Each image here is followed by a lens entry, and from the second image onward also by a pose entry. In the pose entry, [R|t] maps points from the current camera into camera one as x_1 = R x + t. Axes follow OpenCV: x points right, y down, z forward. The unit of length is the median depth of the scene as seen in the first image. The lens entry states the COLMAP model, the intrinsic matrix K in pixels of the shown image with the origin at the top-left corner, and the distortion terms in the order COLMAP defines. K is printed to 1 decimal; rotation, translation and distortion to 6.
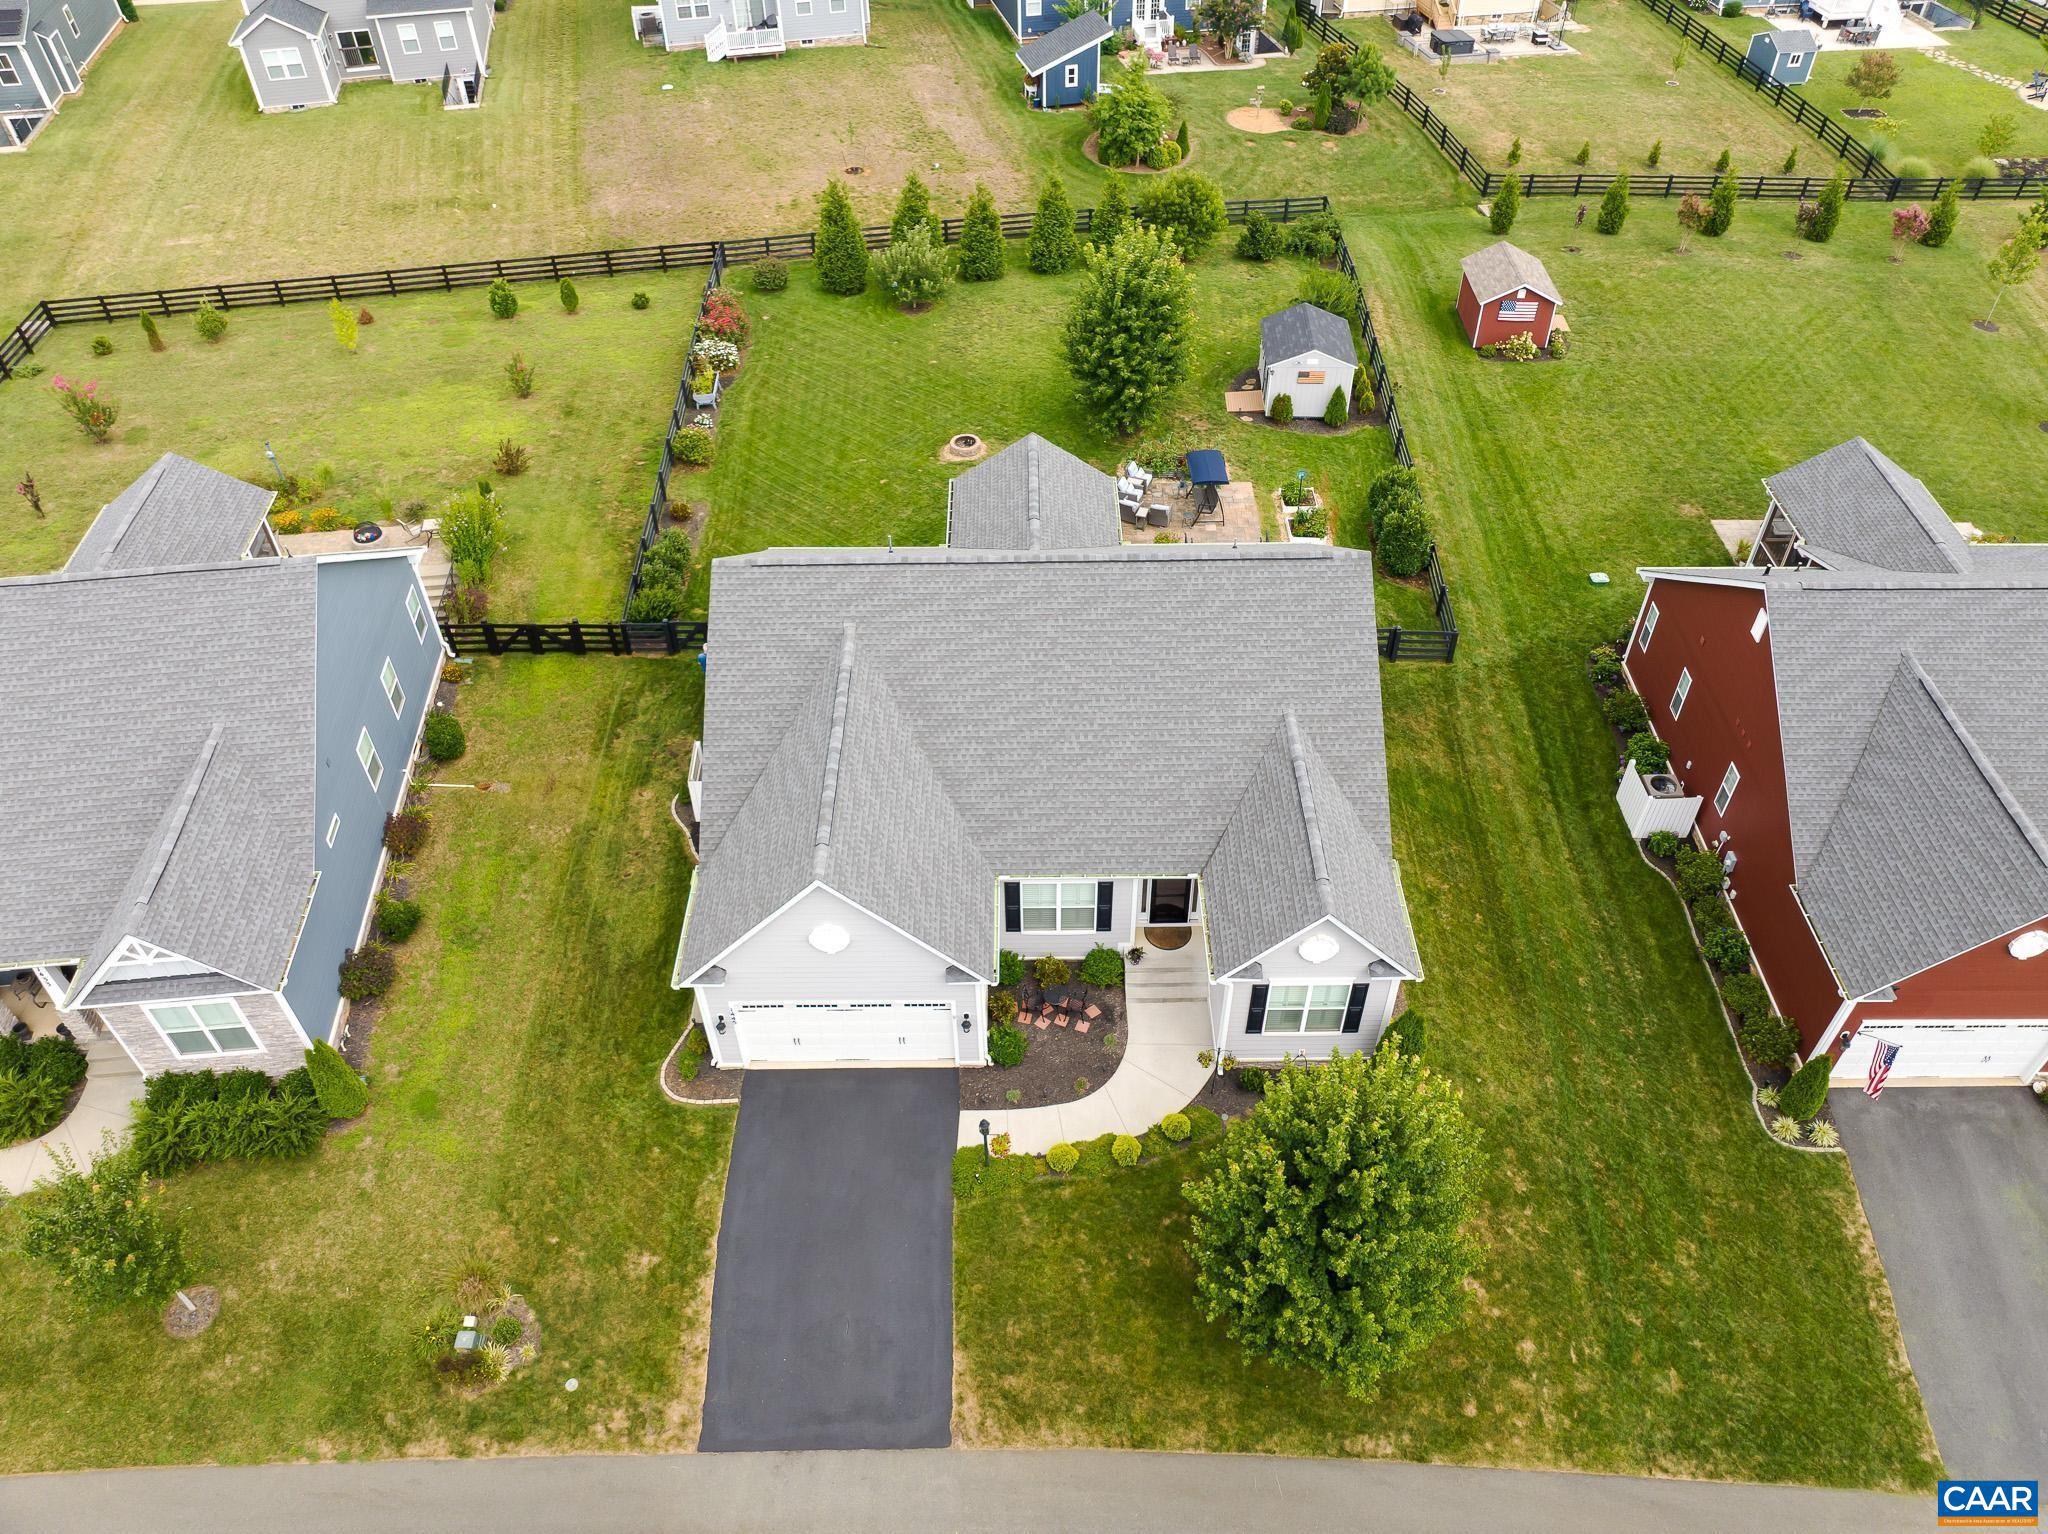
lens RADIAL K [[1431.9, 0, 1033.6], [0, 1431.9, 769.7], [0, 0, 1]] dist [-0.038760, -0.004033]
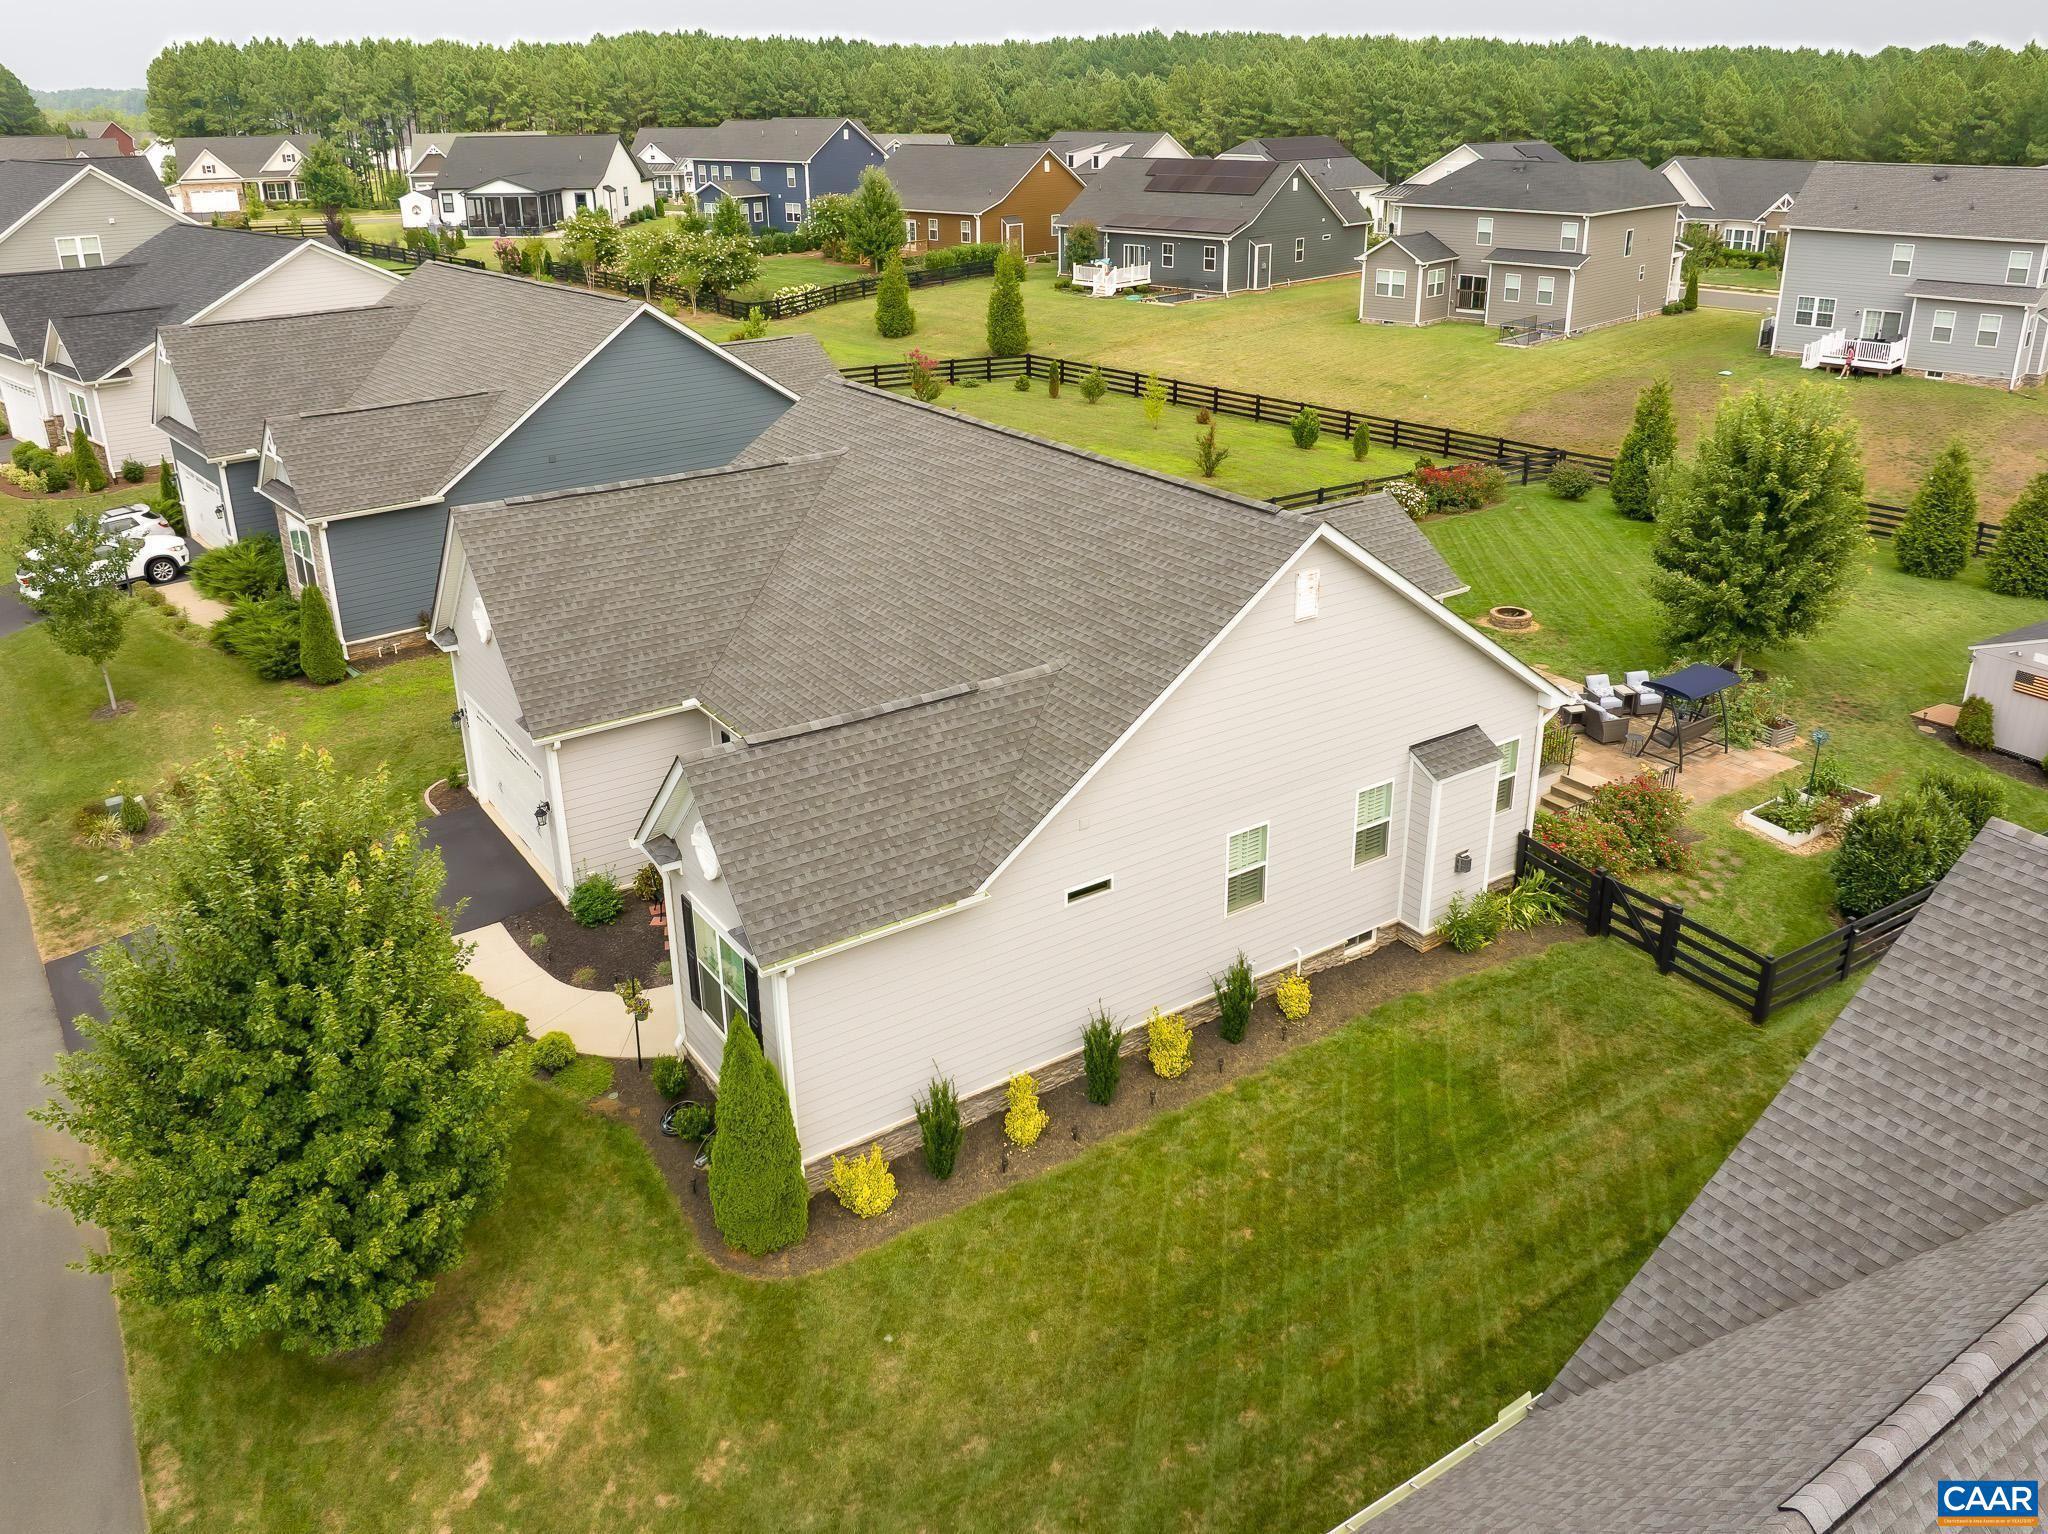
lens RADIAL K [[1559.7, 0, 1040.3], [0, 1559.7, 707.2], [0, 0, 1]] dist [-0.033689, -0.000962]
pose [[0.561919, 0.310046, -0.766889, 0.430648], [-0.572748, 0.814746, -0.090273, 0.027057], [0.596830, 0.489960, 0.635399, 0.327839]]
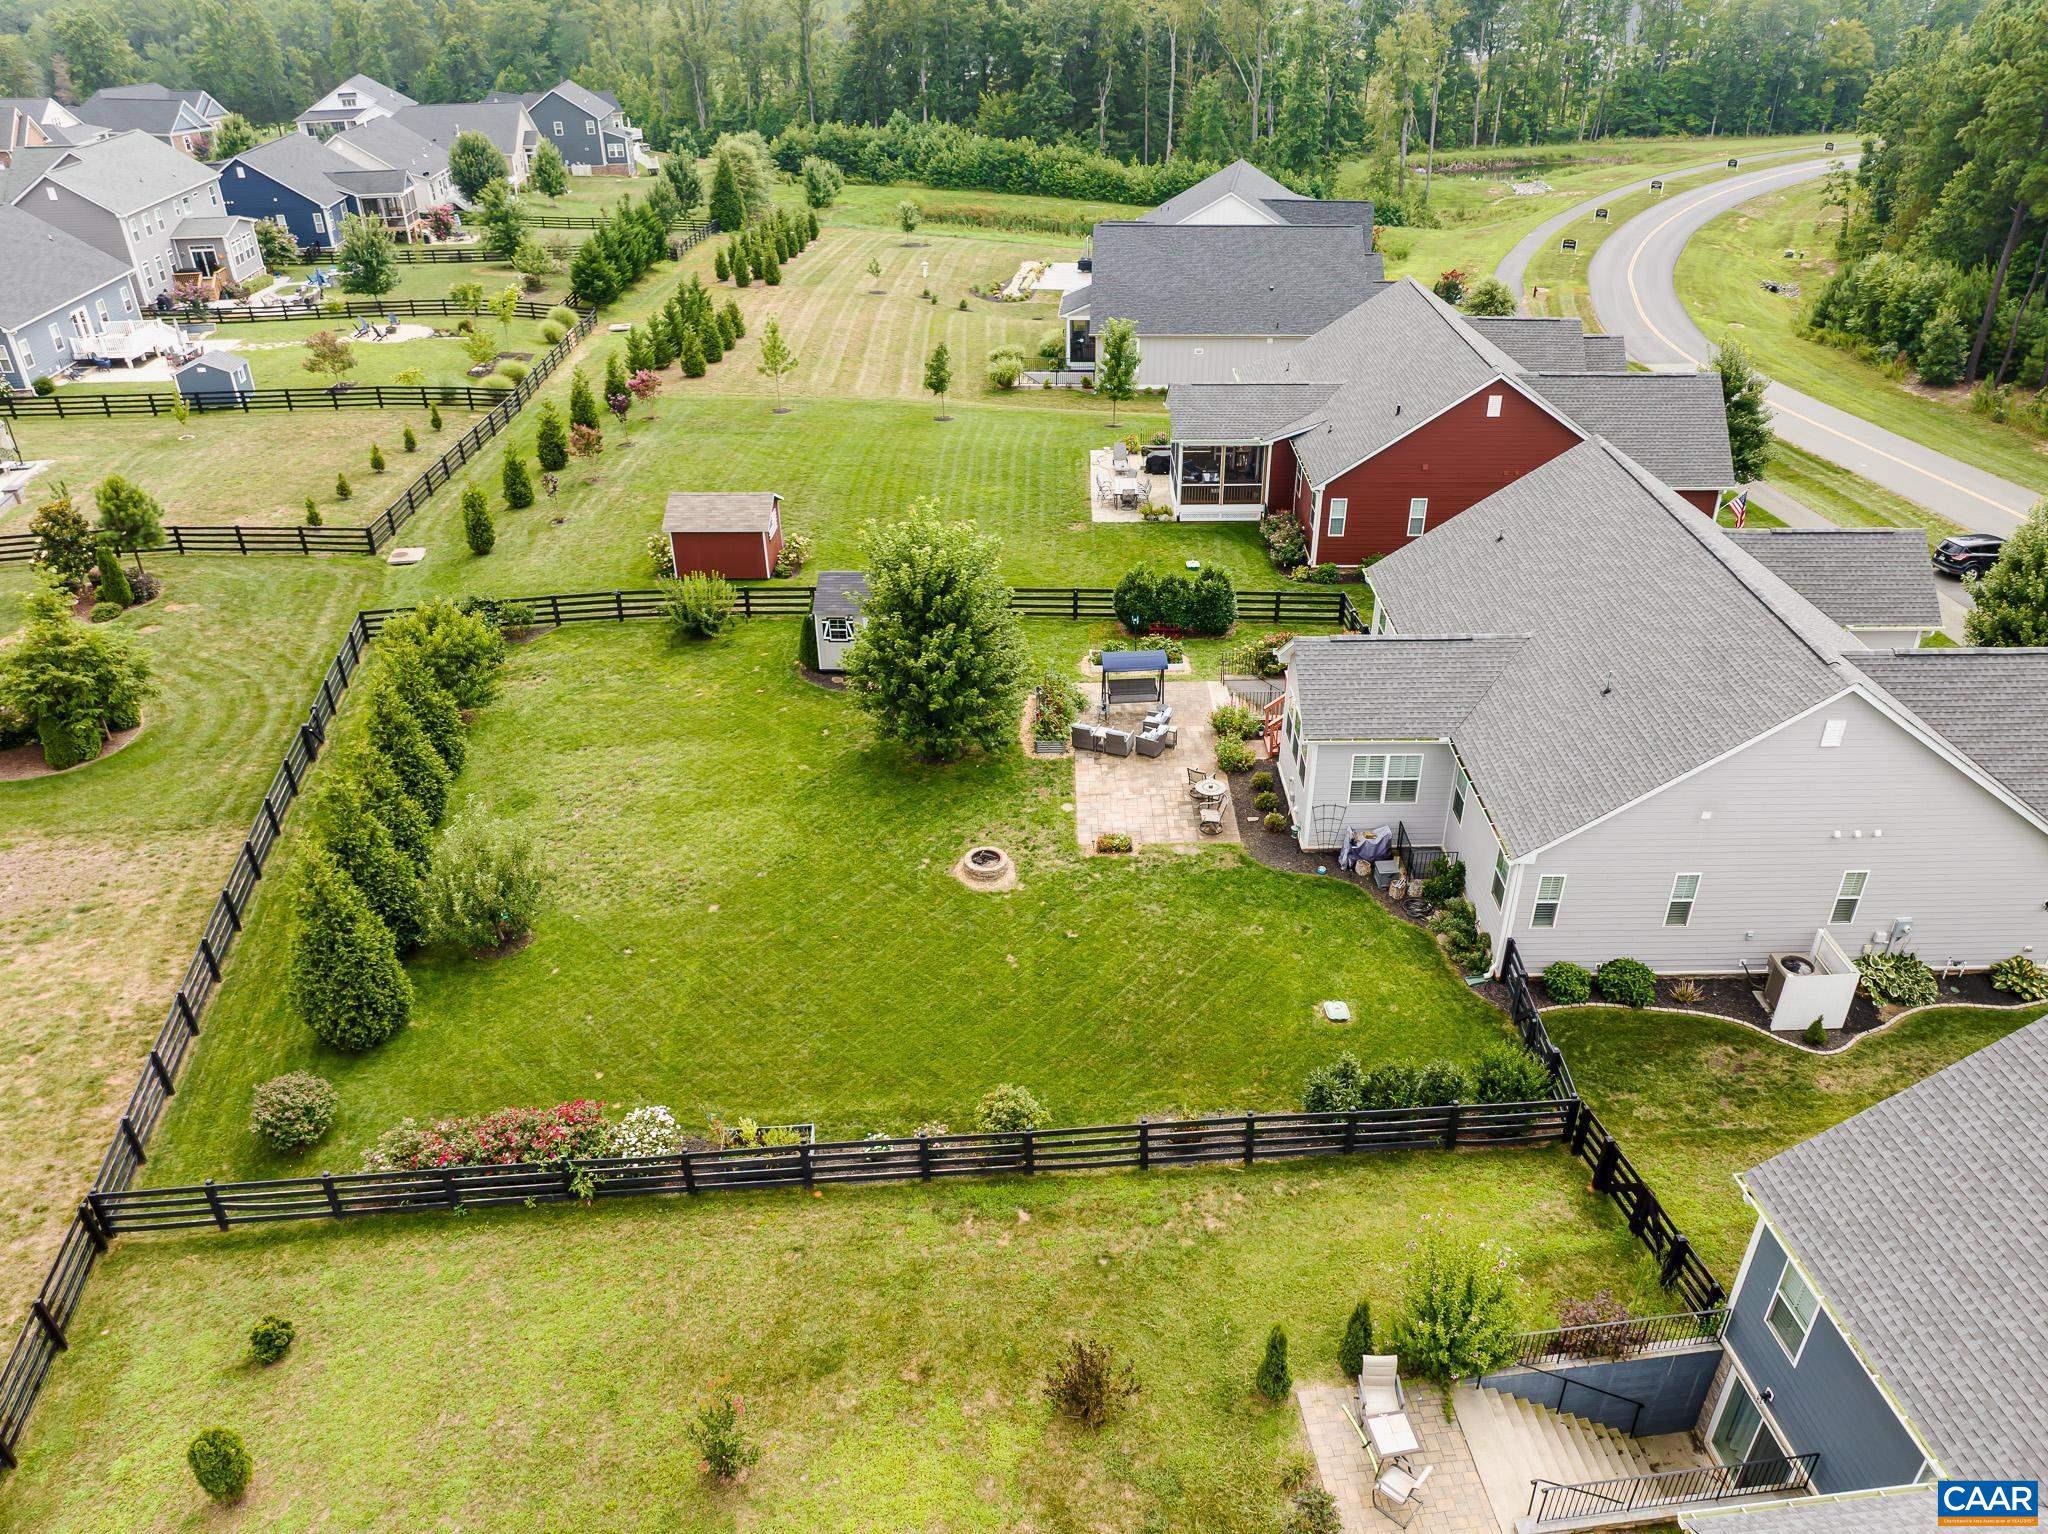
lens RADIAL K [[1441.9, 0, 1032.2], [0, 1441.9, 754.1], [0, 0, 1]] dist [-0.033847, -0.000486]
pose [[0.007594, -0.499821, 0.866095, -0.598783], [0.702219, 0.619292, 0.351234, -0.464577], [-0.711921, 0.605521, 0.355687, 0.654339]]
